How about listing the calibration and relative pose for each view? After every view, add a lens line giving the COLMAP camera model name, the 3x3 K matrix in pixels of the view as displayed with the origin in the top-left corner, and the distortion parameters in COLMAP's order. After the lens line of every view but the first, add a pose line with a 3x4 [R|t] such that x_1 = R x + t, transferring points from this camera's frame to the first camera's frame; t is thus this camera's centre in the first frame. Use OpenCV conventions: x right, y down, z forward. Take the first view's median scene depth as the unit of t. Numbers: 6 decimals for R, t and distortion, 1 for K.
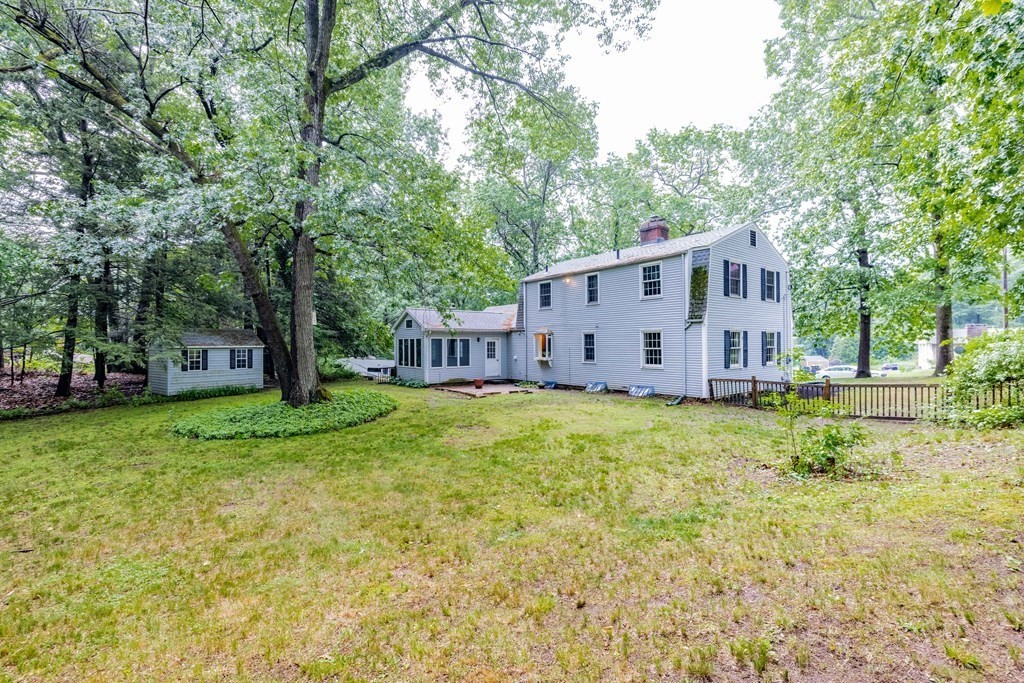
lens RADIAL K [[440.0, 0, 516.9], [0, 440.0, 335.1], [0, 0, 1]] dist [0.000993, -0.000136]
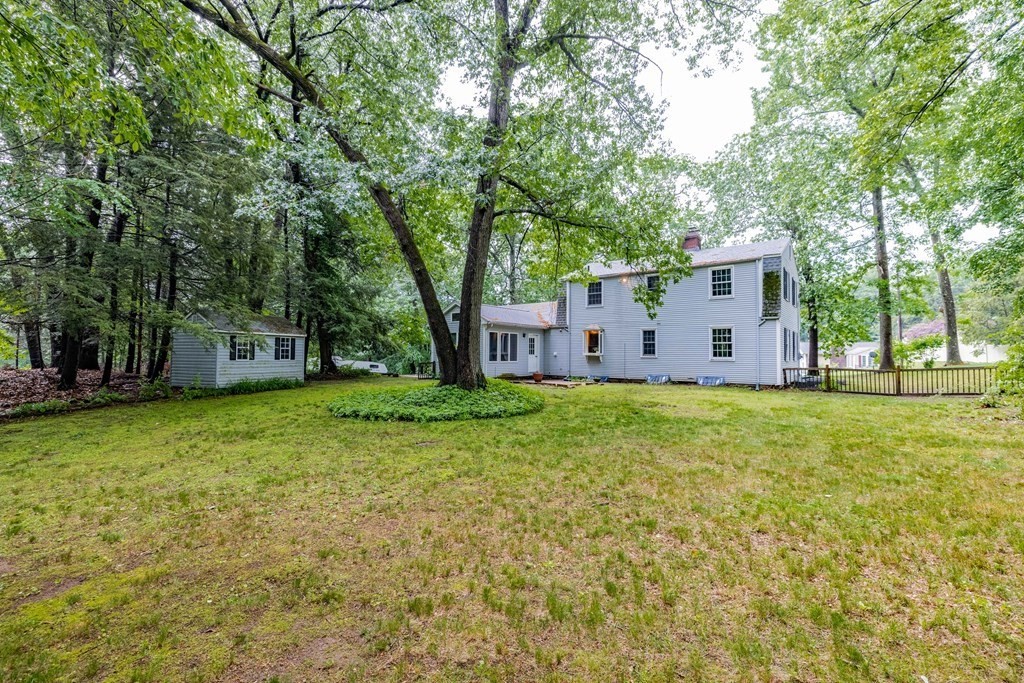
lens RADIAL K [[440.0, 0, 516.9], [0, 440.0, 335.1], [0, 0, 1]] dist [0.000993, -0.000136]
pose [[0.969074, 0.024335, 0.245567, -0.408782], [-0.018389, 0.999480, -0.026476, 0.043213], [-0.246084, 0.021142, 0.969018, 0.036344]]
